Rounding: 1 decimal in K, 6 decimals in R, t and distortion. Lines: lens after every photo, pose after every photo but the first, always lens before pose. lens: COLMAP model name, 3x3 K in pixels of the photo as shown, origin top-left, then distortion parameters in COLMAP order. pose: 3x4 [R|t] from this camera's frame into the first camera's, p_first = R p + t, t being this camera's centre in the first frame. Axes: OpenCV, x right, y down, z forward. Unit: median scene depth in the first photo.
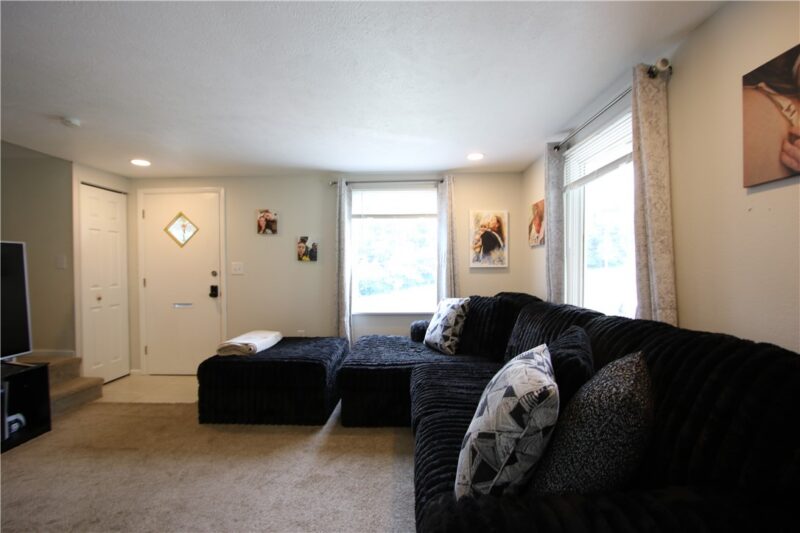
lens RADIAL K [[366.8, 0, 399.1], [0, 366.8, 268.6], [0, 0, 1]] dist [-0.018492, 0.000336]
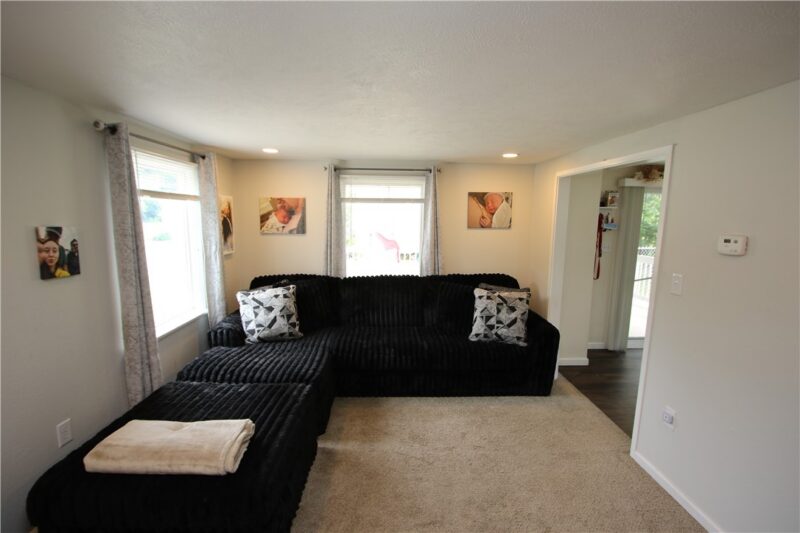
lens RADIAL K [[366.8, 0, 403.0], [0, 366.8, 266.5], [0, 0, 1]] dist [-0.018492, 0.000336]
pose [[-0.062850, -0.128962, 0.989656, -0.754435], [-0.004715, 0.991644, 0.128922, -0.099298], [-0.998012, 0.003437, -0.062933, 0.591977]]
